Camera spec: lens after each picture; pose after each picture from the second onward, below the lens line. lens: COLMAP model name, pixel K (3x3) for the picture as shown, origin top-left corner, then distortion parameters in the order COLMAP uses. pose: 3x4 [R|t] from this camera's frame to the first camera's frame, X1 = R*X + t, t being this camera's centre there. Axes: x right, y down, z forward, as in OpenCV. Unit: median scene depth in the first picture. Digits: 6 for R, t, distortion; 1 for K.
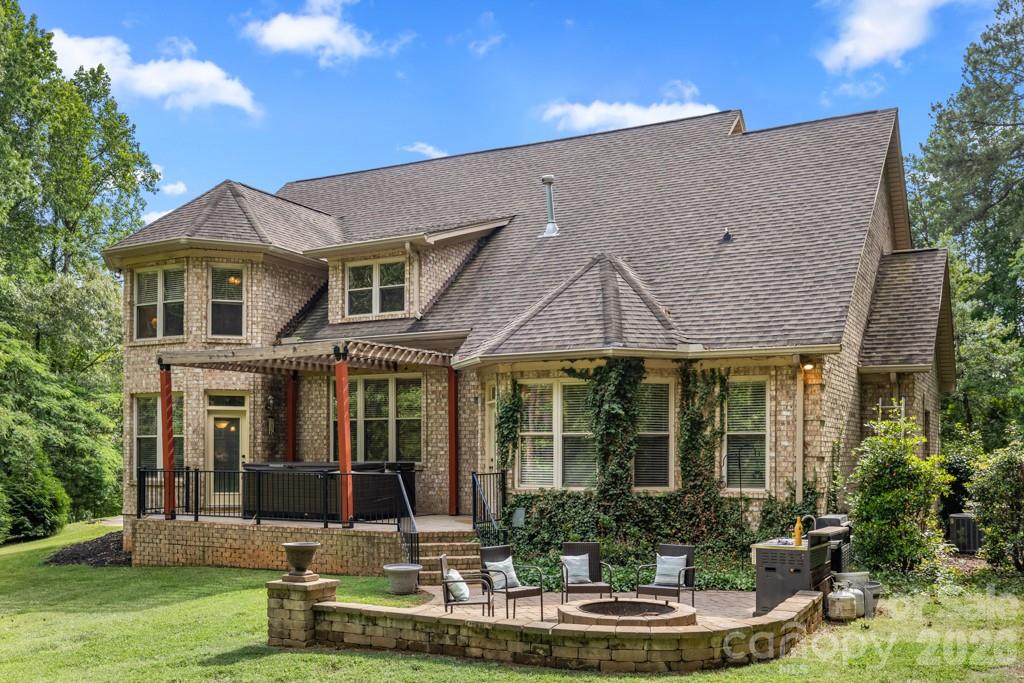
lens RADIAL K [[897.6, 0, 461.1], [0, 897.6, 325.2], [0, 0, 1]] dist [0.009520, -0.000905]
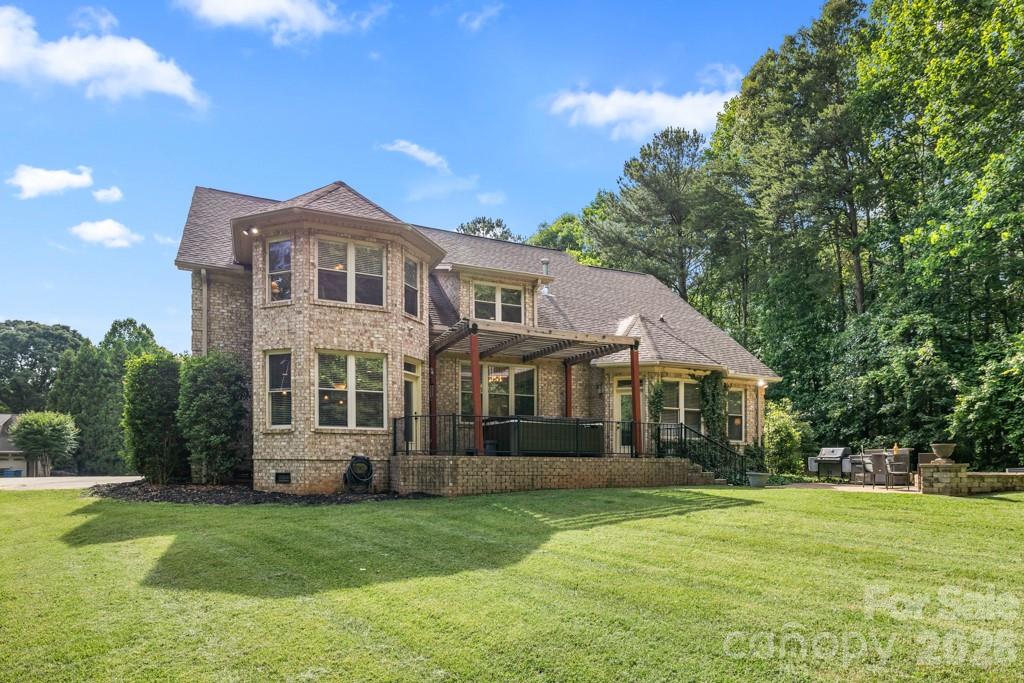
lens RADIAL K [[531.8, 0, 529.4], [0, 531.8, 371.5], [0, 0, 1]] dist [0.003772, 0.000573]
pose [[0.646349, 0.129902, 0.751903, -0.718090], [-0.121620, 0.990343, -0.066549, 0.122025], [-0.753287, -0.048433, 0.655906, 0.415242]]
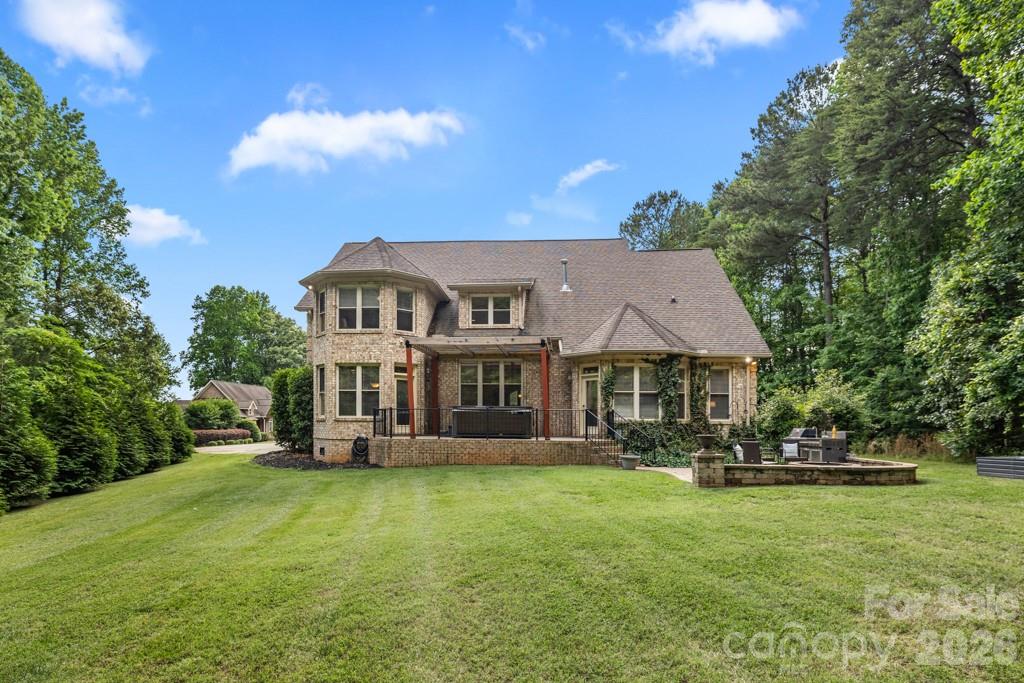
lens RADIAL K [[499.4, 0, 512.0], [0, 499.4, 341.5], [0, 0, 1]] dist [0.024772, -0.045640]
pose [[0.924974, 0.065319, 0.374375, -0.439004], [-0.061408, 0.997862, -0.022380, 0.041451], [-0.375036, -0.002289, 0.927007, 0.072076]]
